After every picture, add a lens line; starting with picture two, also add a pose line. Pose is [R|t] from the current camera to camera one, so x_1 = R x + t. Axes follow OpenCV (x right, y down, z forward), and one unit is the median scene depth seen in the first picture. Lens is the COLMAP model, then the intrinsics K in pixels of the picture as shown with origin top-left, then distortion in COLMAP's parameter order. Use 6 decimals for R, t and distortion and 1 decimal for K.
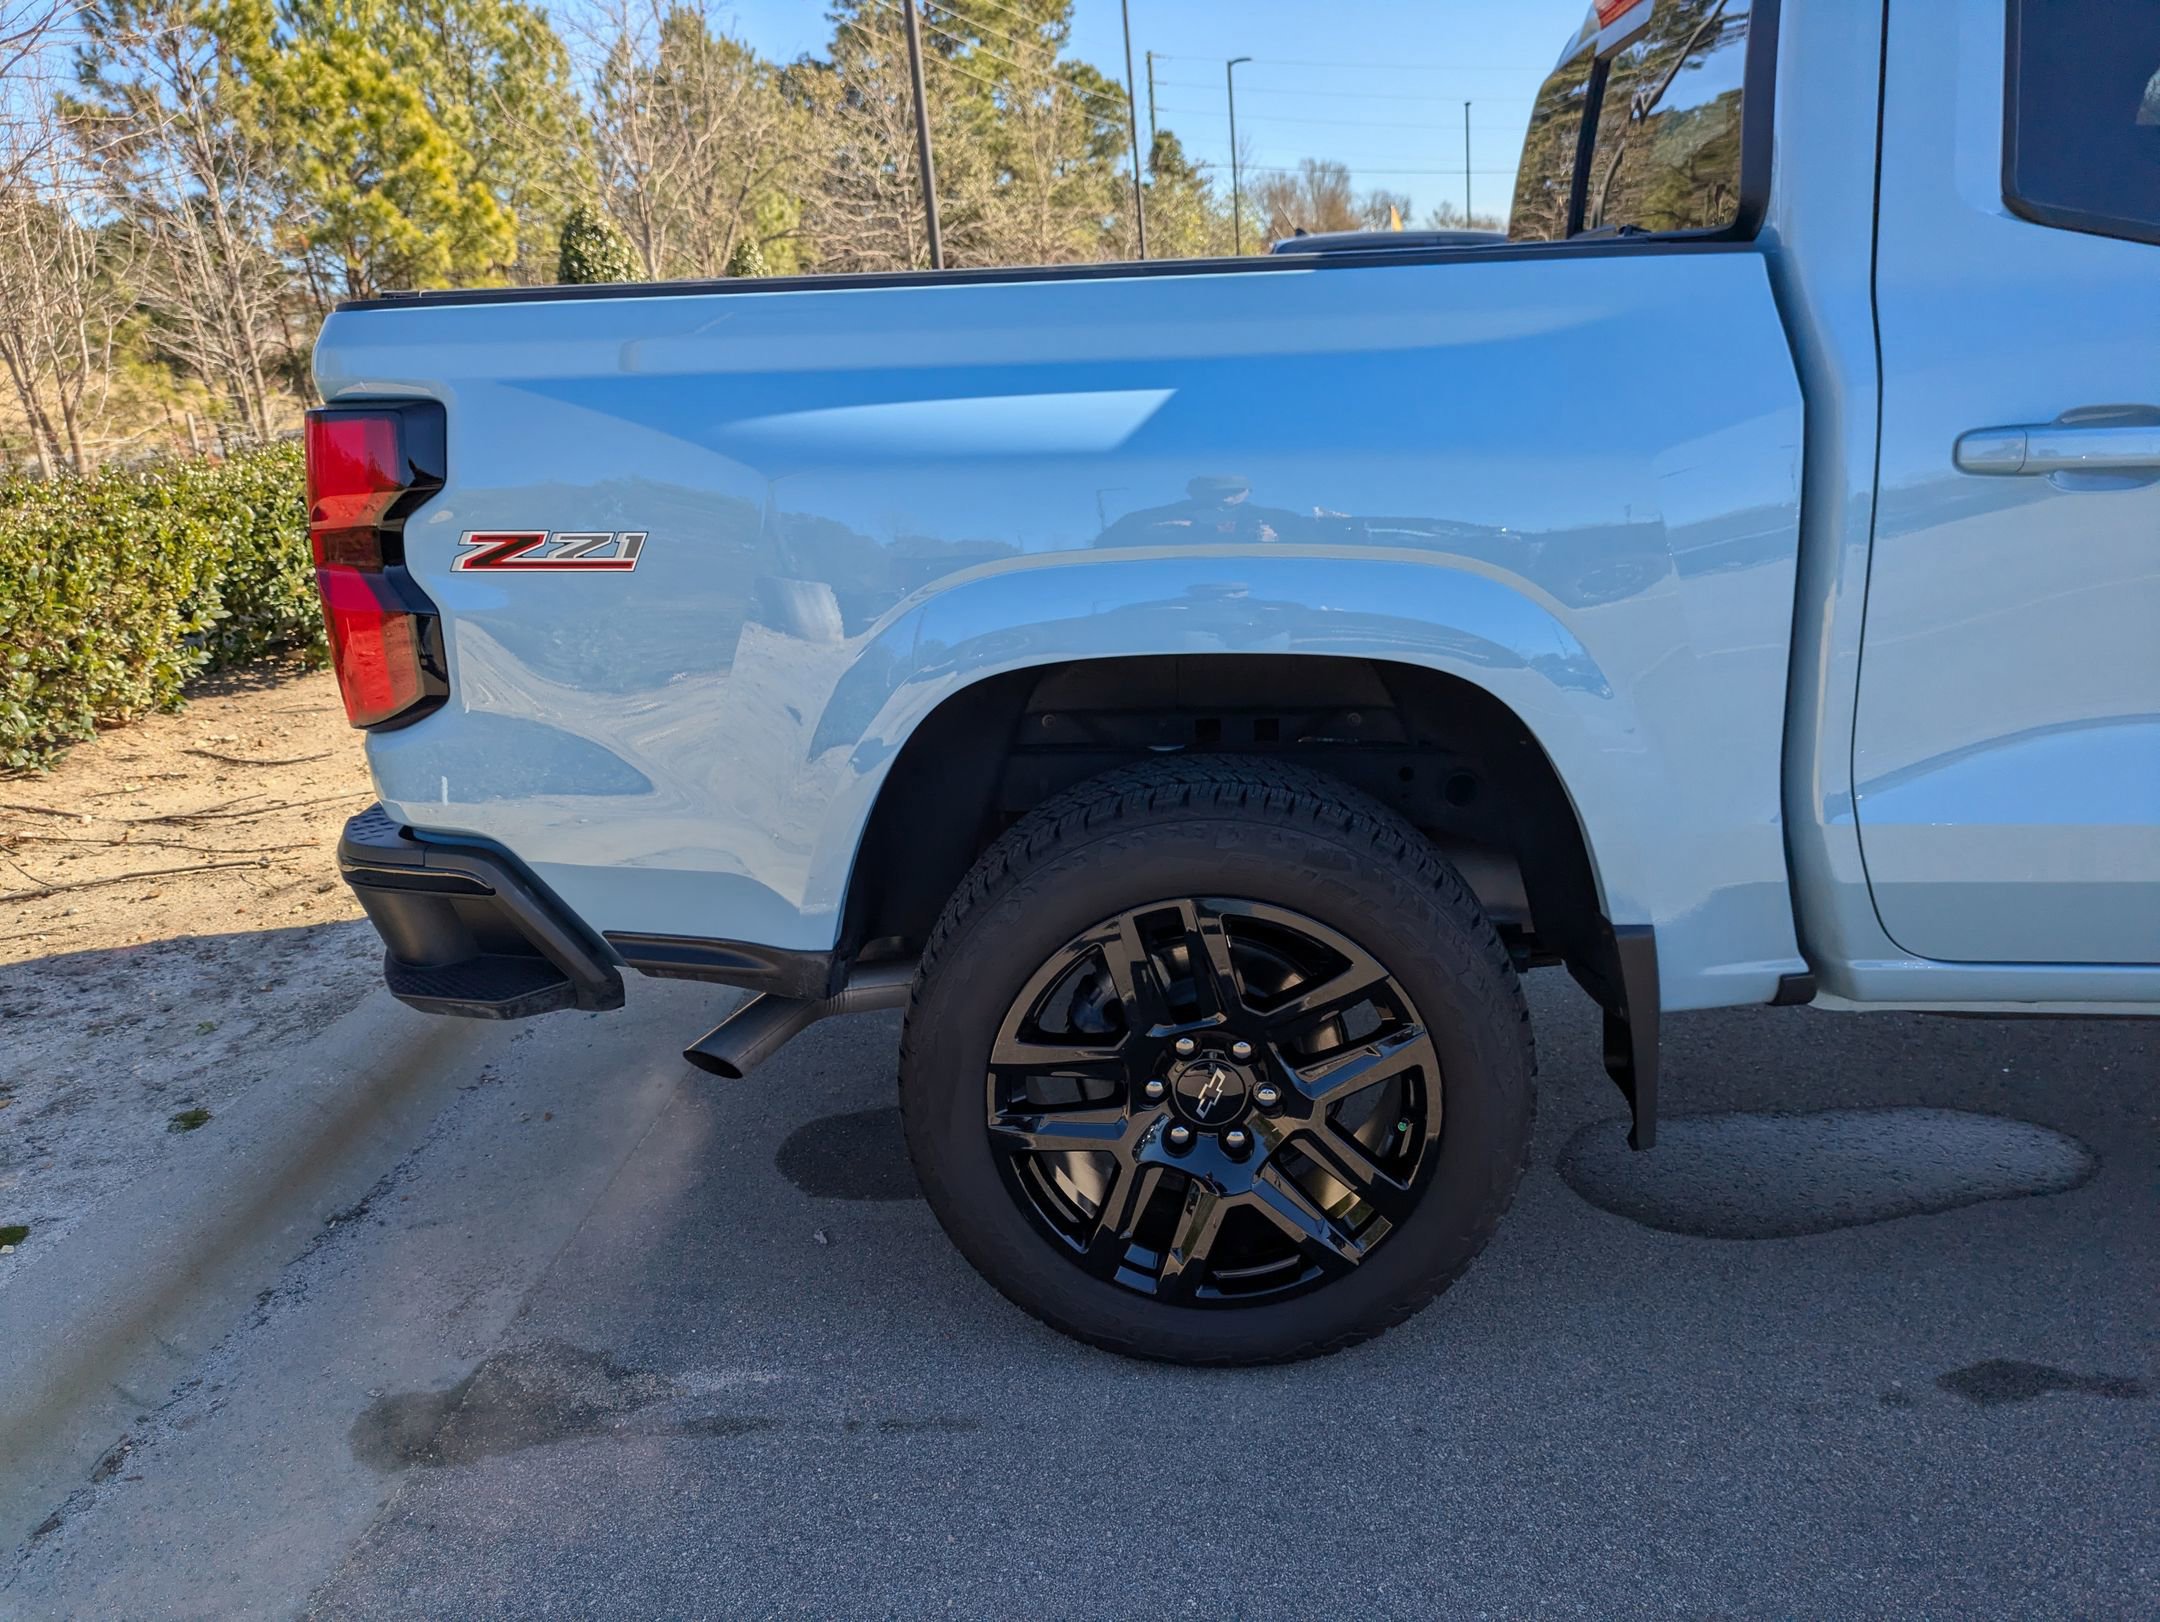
lens RADIAL K [[1657.4, 0, 1040.8], [0, 1657.4, 834.2], [0, 0, 1]] dist [0.015511, 0.014511]
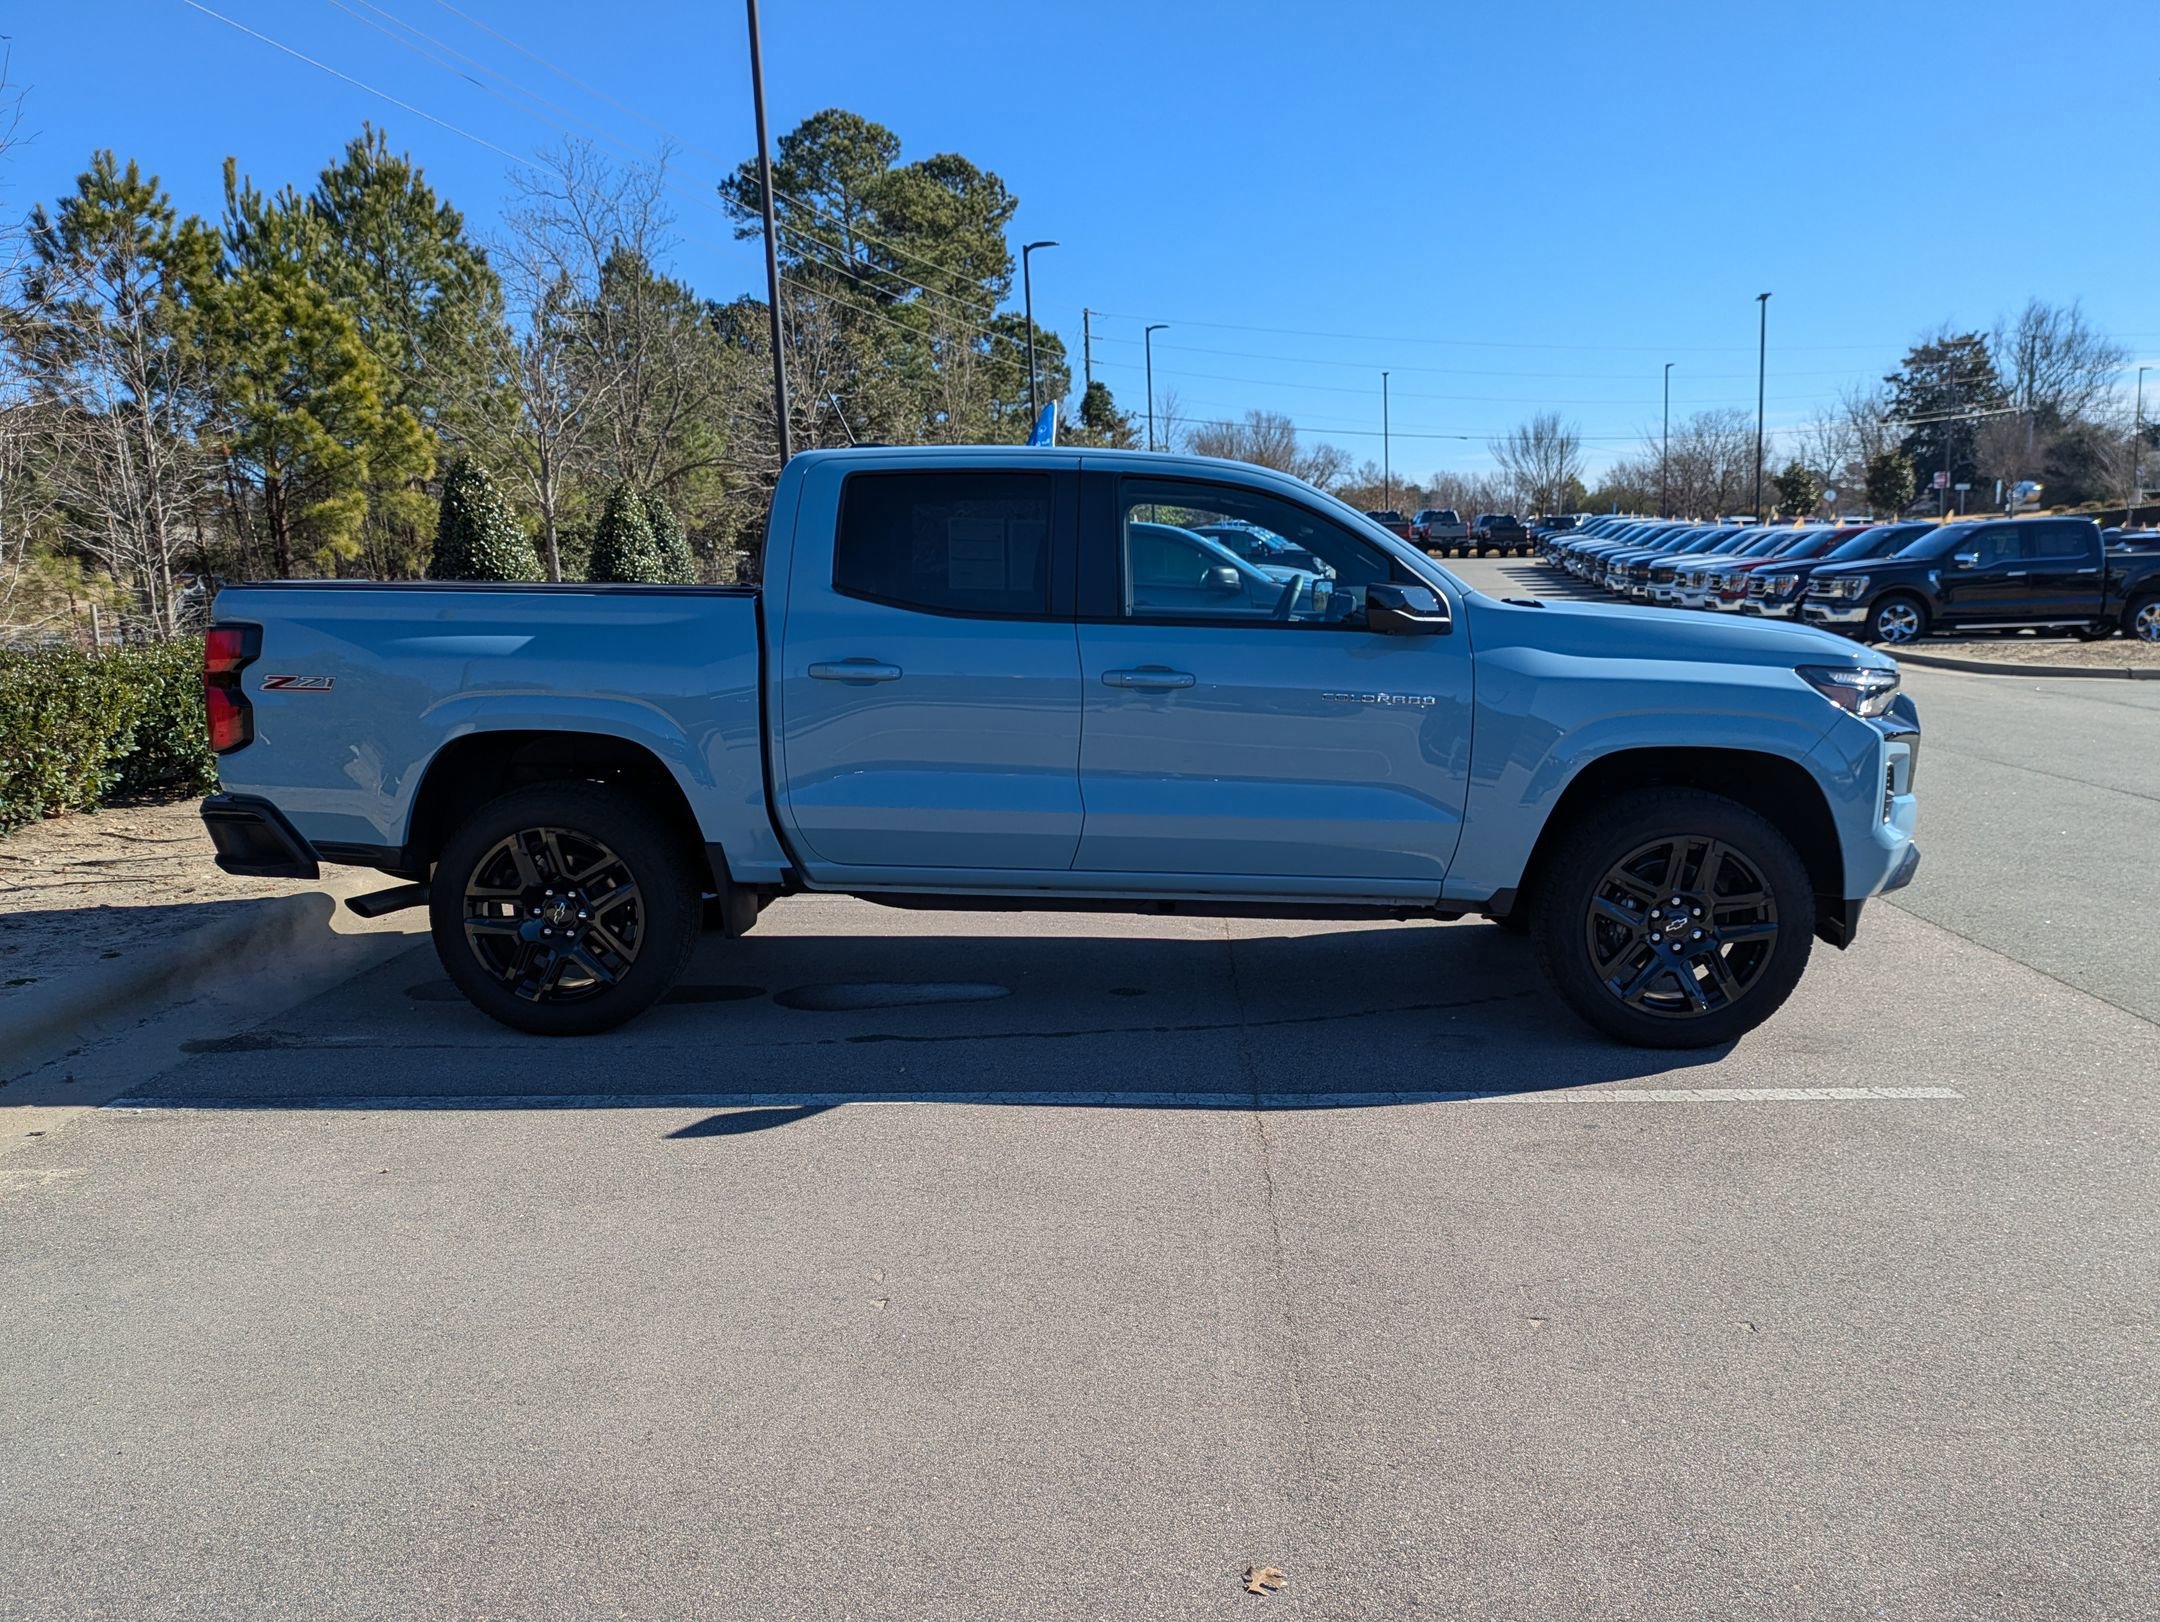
lens RADIAL K [[1759.0, 0, 1087.8], [0, 1759.0, 815.6], [0, 0, 1]] dist [0.054626, -0.039034]
pose [[0.997628, 0.040497, 0.055660, 0.046364], [-0.031633, 0.987905, -0.151797, 0.024384], [-0.061134, 0.149676, 0.986843, -0.104617]]
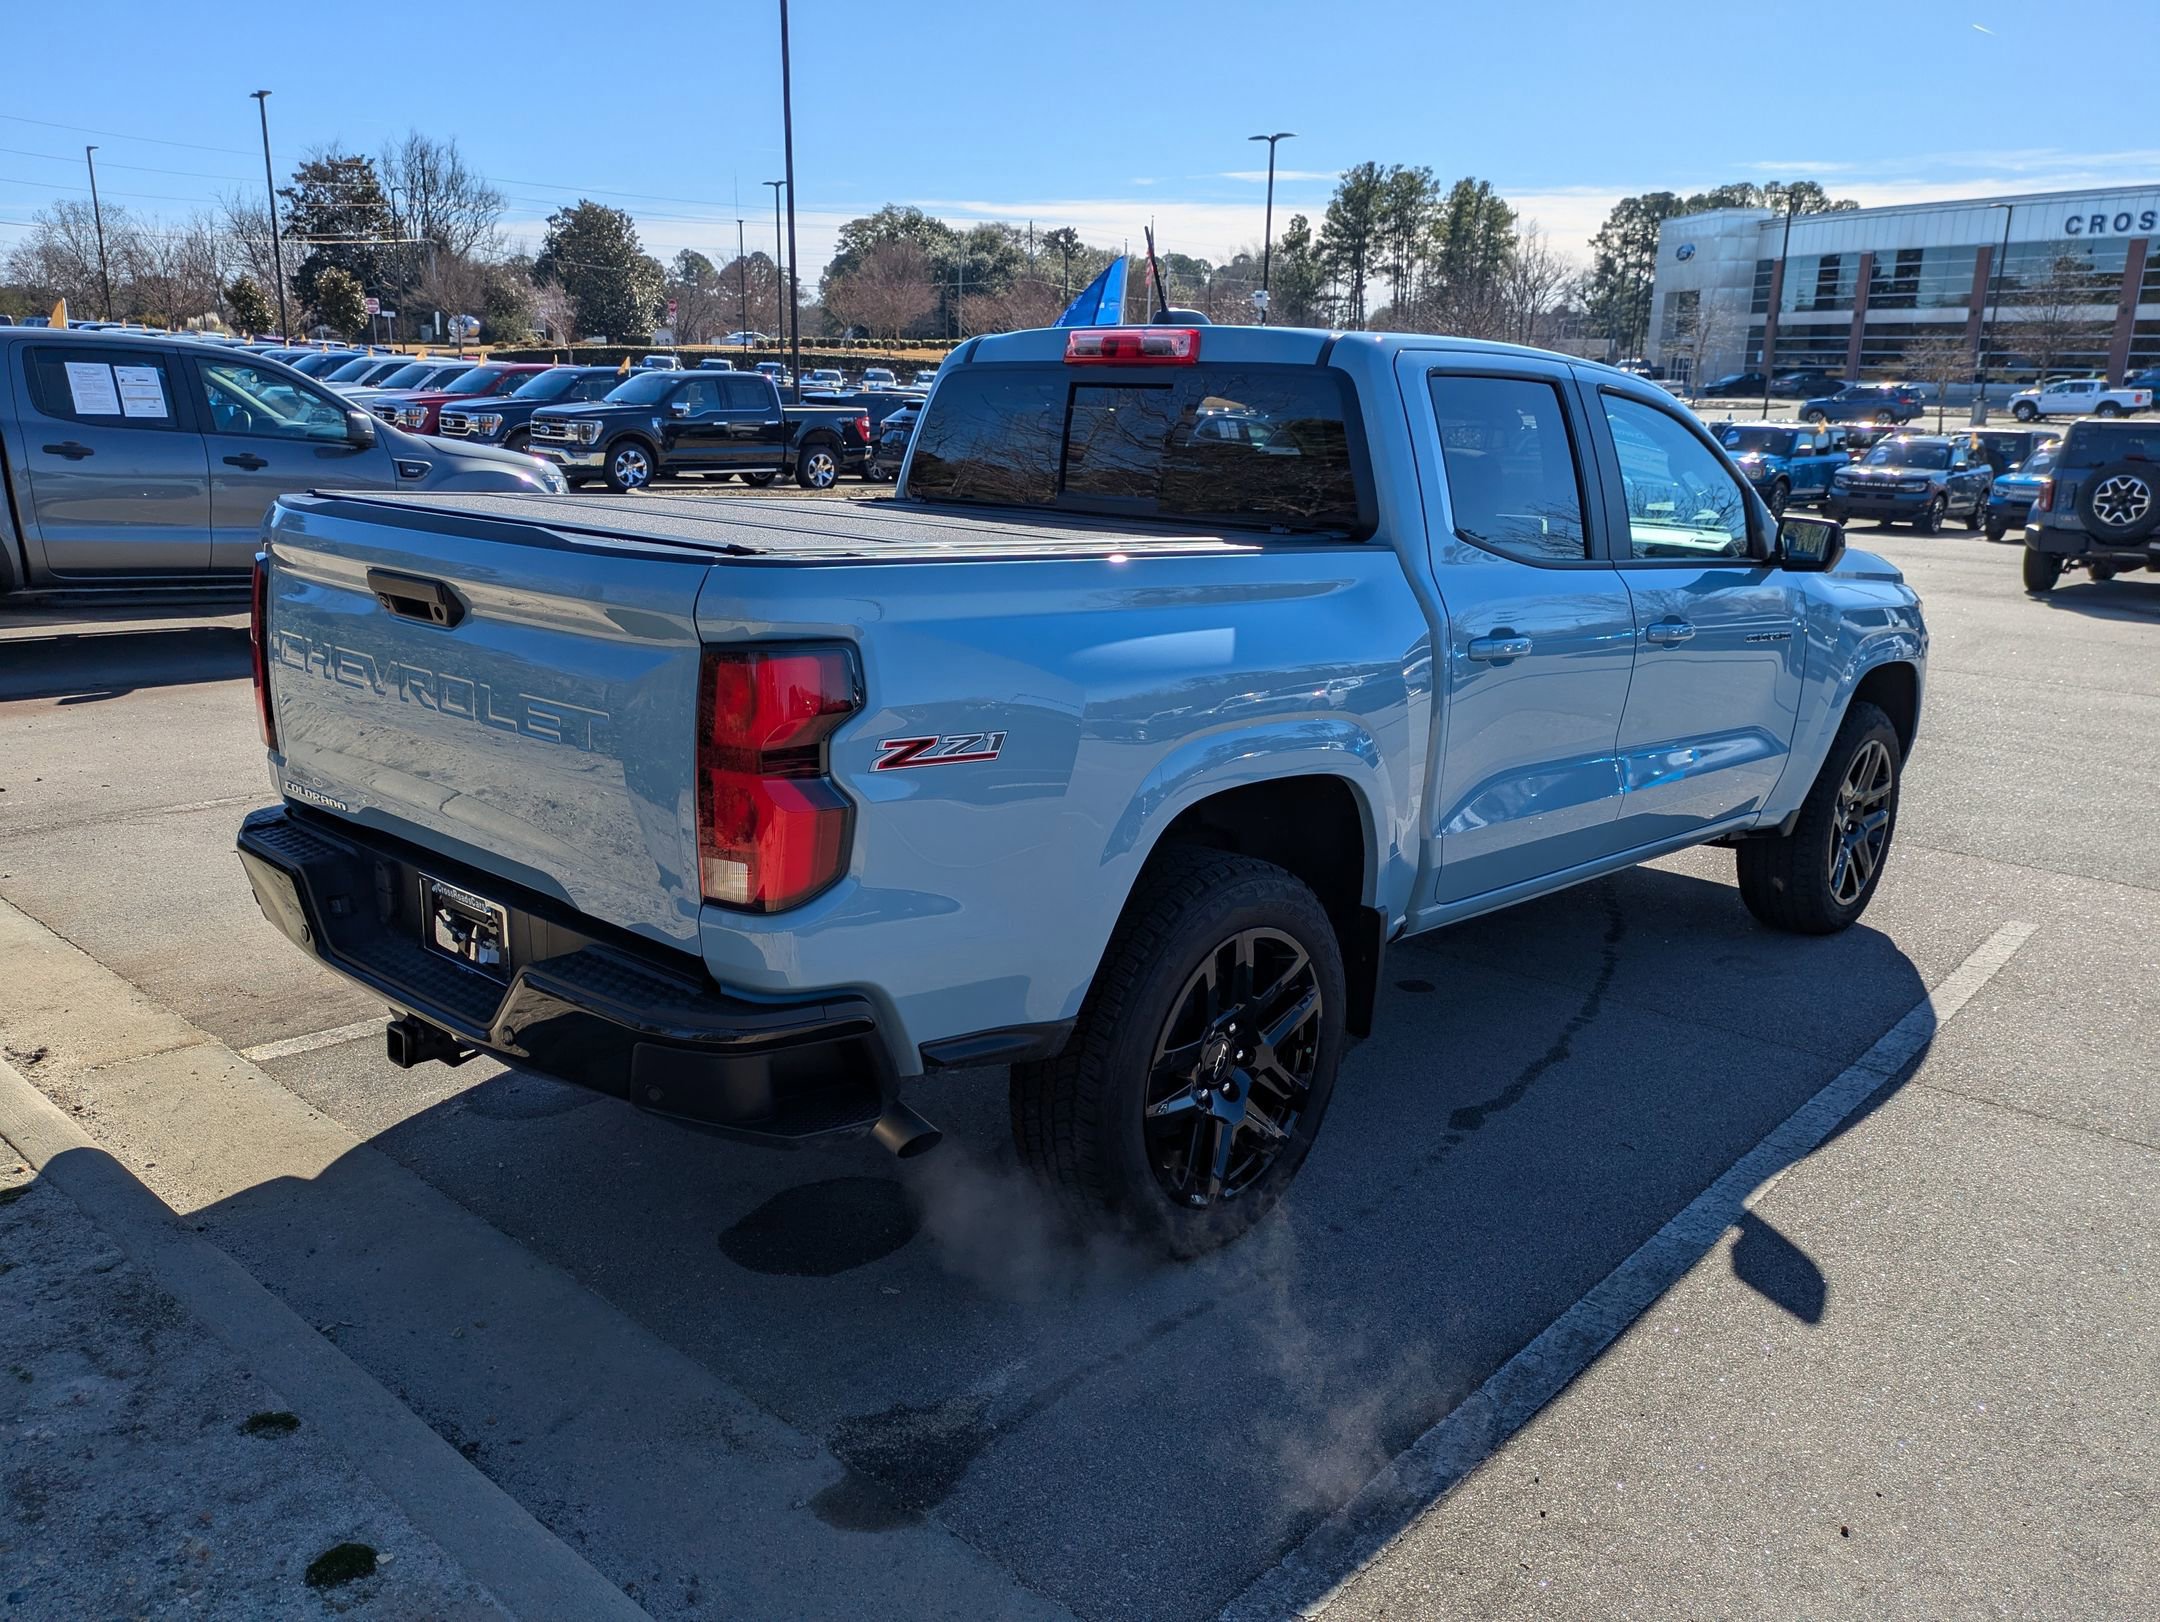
lens RADIAL K [[1759.0, 0, 1077.0], [0, 1759.0, 783.2], [0, 0, 1]] dist [0.054626, -0.039034]
pose [[0.600012, -0.092512, 0.794624, -0.079715], [0.164568, 0.986321, -0.009434, -0.006751], [-0.782881, 0.136430, 0.607029, 0.004309]]
